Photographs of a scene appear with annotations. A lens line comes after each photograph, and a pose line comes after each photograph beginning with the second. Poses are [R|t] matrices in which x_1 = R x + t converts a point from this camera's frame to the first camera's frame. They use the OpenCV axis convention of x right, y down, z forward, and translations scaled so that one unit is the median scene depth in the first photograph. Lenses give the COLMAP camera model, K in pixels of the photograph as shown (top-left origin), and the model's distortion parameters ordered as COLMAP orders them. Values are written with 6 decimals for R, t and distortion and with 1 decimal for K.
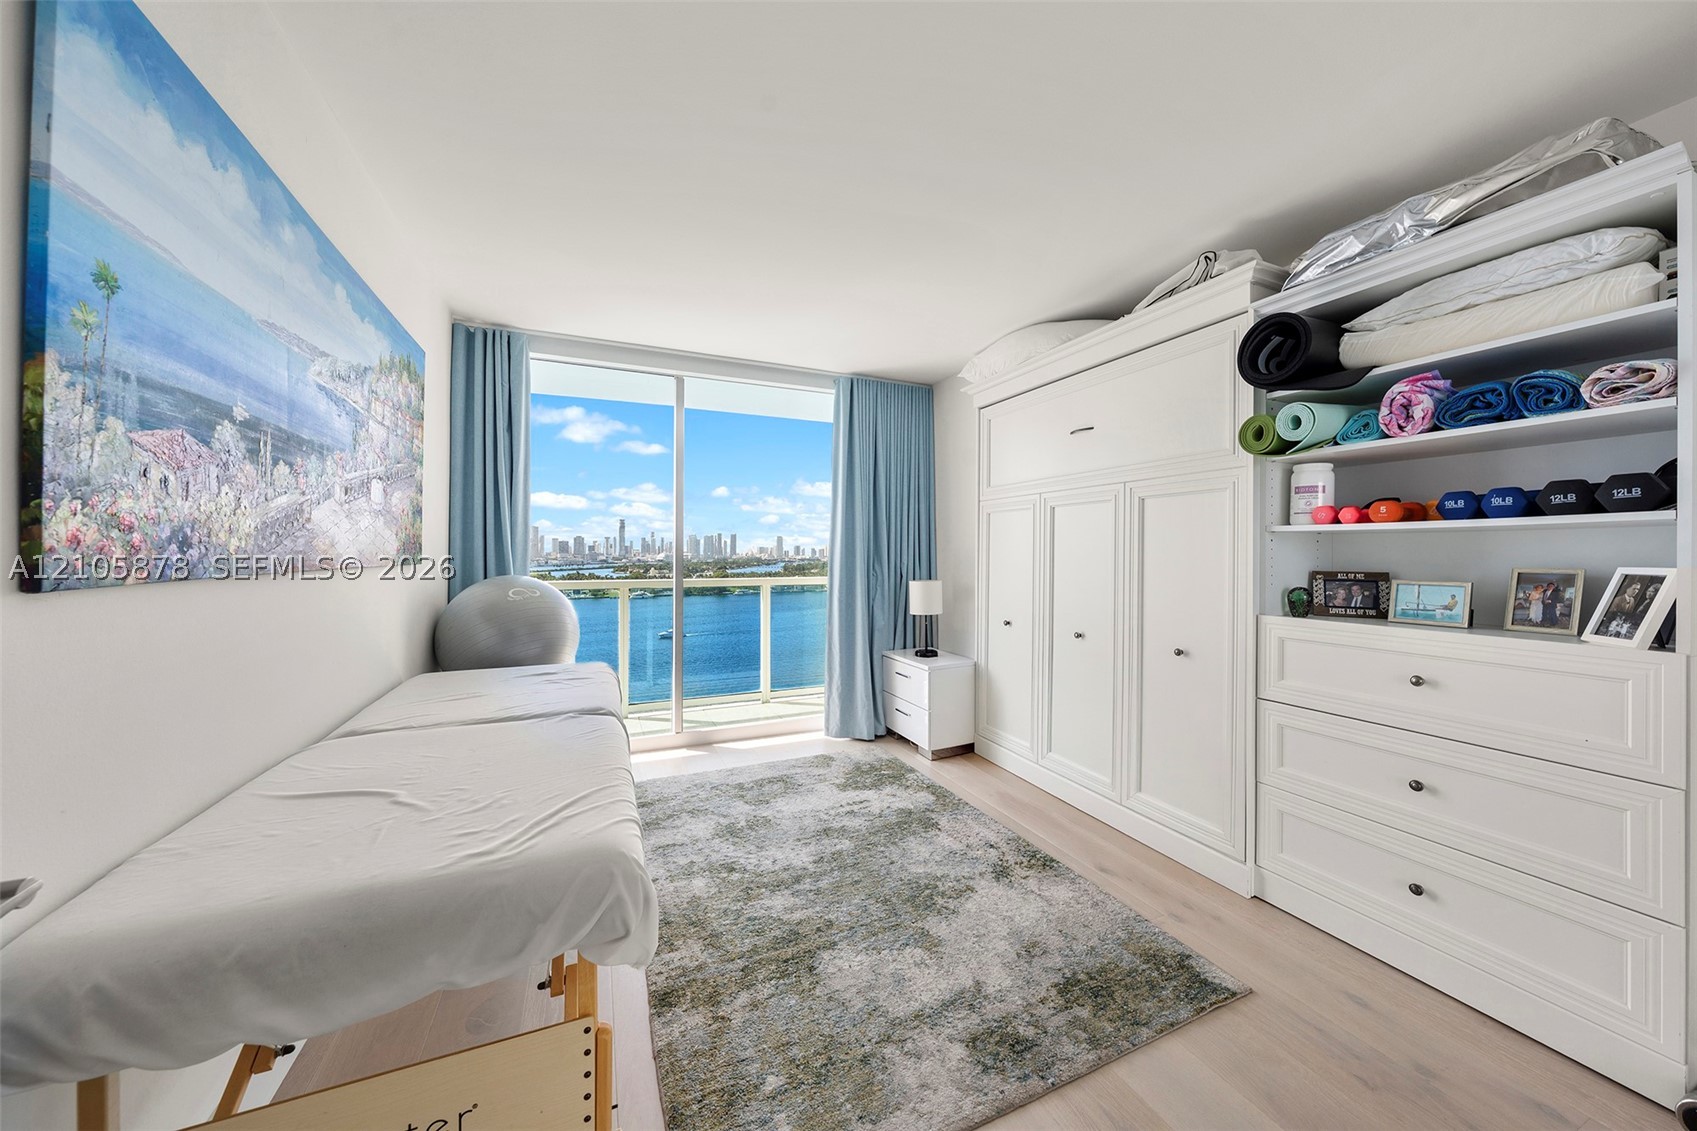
lens RADIAL K [[565.3, 0, 847.9], [0, 565.3, 553.0], [0, 0, 1]] dist [0.000203, 0.000549]
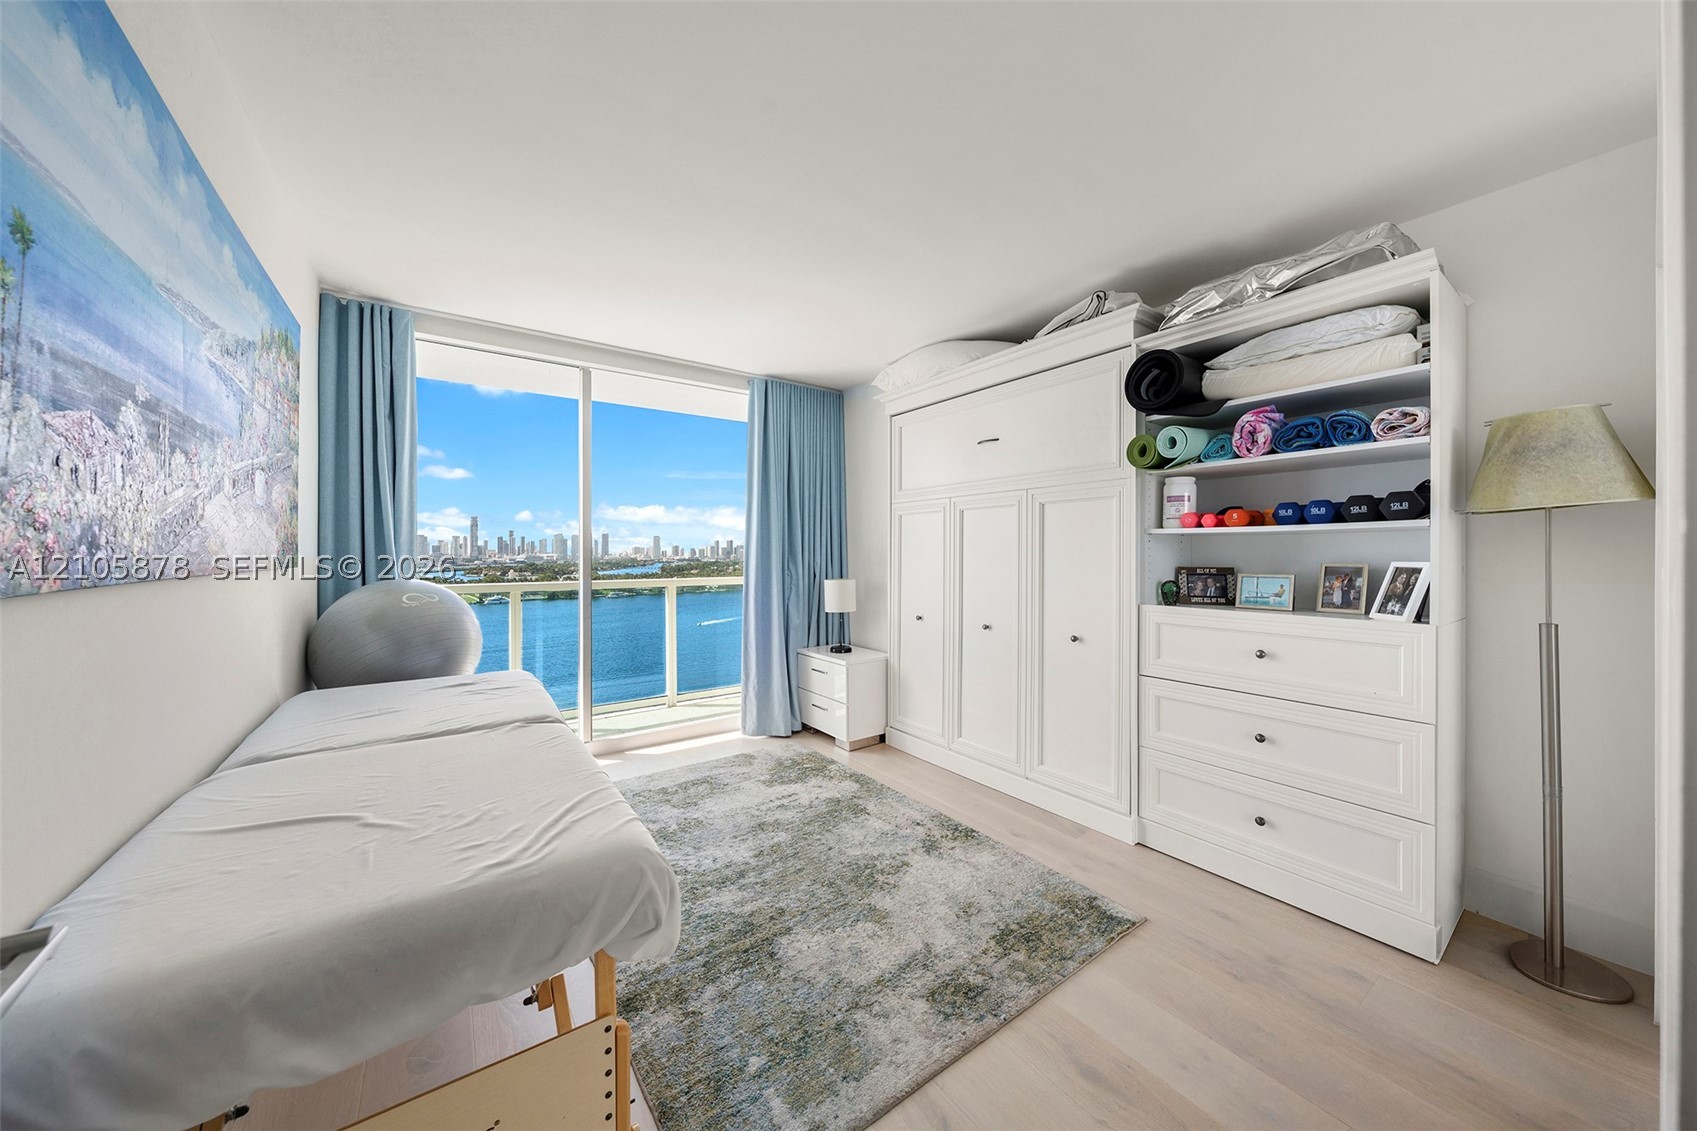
lens RADIAL K [[563.7, 0, 840.2], [0, 563.7, 555.4], [0, 0, 1]] dist [-0.000061, 0.000332]
pose [[0.980426, -0.004175, 0.196843, -0.147379], [0.003299, 0.999983, 0.004781, -0.000292], [-0.196860, -0.004038, 0.980423, -0.034507]]
